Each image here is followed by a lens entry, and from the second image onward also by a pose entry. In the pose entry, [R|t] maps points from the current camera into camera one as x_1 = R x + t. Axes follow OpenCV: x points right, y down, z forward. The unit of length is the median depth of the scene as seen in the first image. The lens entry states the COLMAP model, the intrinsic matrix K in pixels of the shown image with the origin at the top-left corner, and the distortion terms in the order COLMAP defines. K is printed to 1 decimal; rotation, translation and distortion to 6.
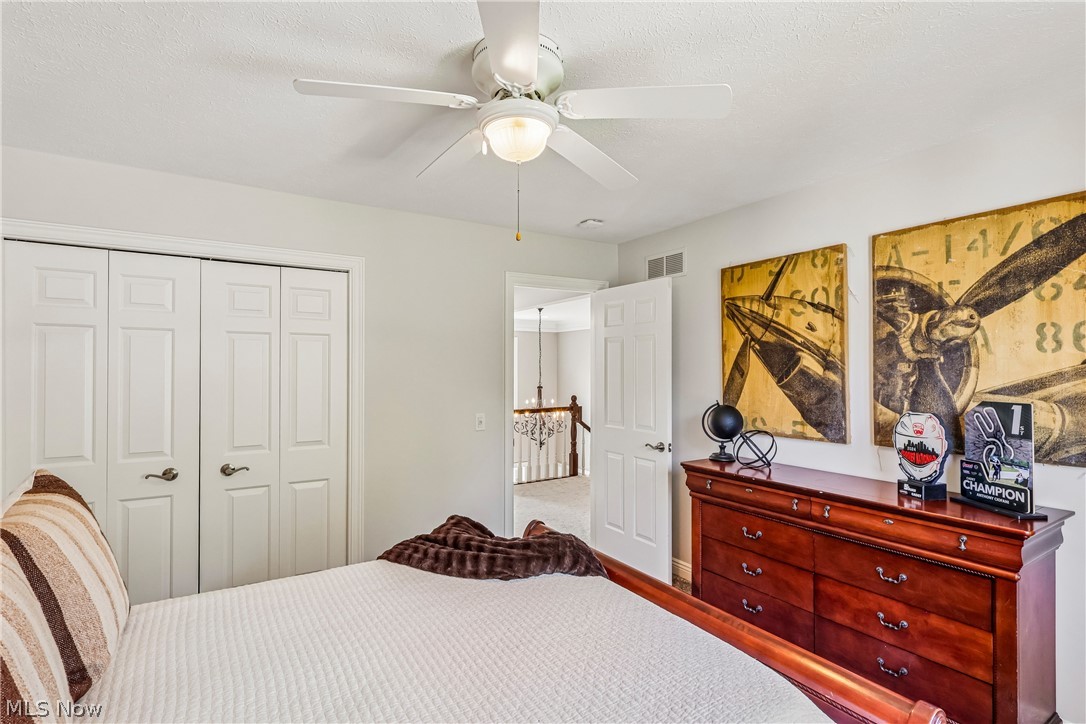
lens RADIAL K [[510.7, 0, 545.0], [0, 510.7, 362.8], [0, 0, 1]] dist [-0.005407, 0.000647]
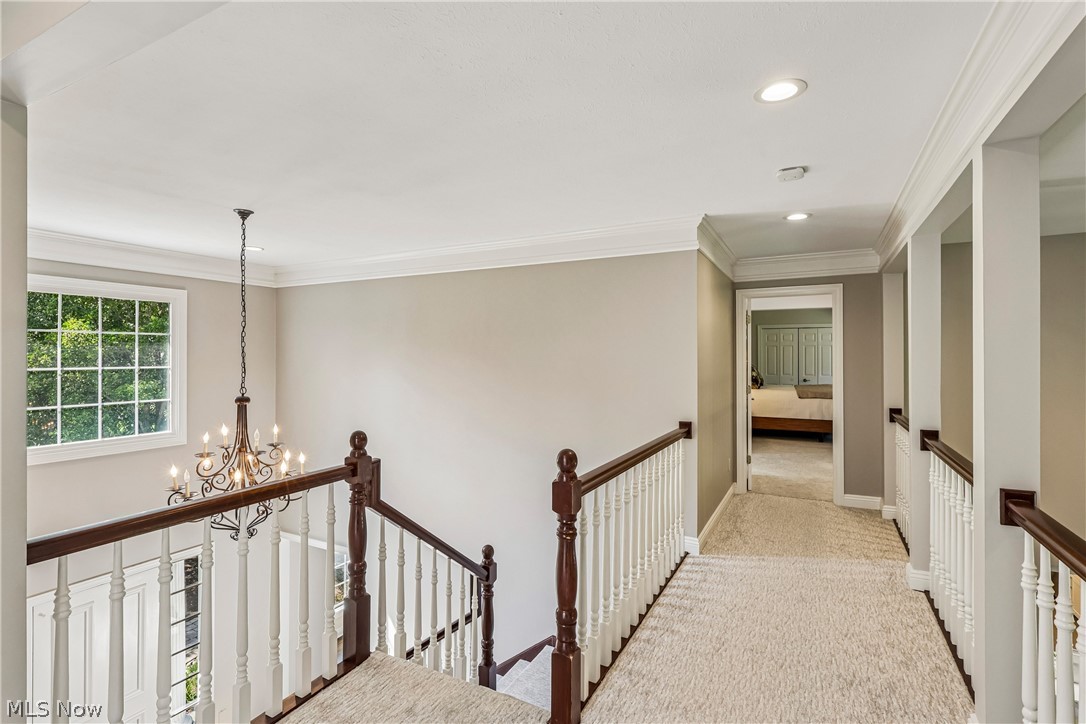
lens RADIAL K [[510.7, 0, 540.1], [0, 510.7, 354.2], [0, 0, 1]] dist [-0.005407, 0.000647]
pose [[0.869527, -0.003714, 0.493872, -0.005406], [-0.004731, 0.999863, 0.015848, 0.006738], [-0.493863, -0.016116, 0.869390, 0.638935]]
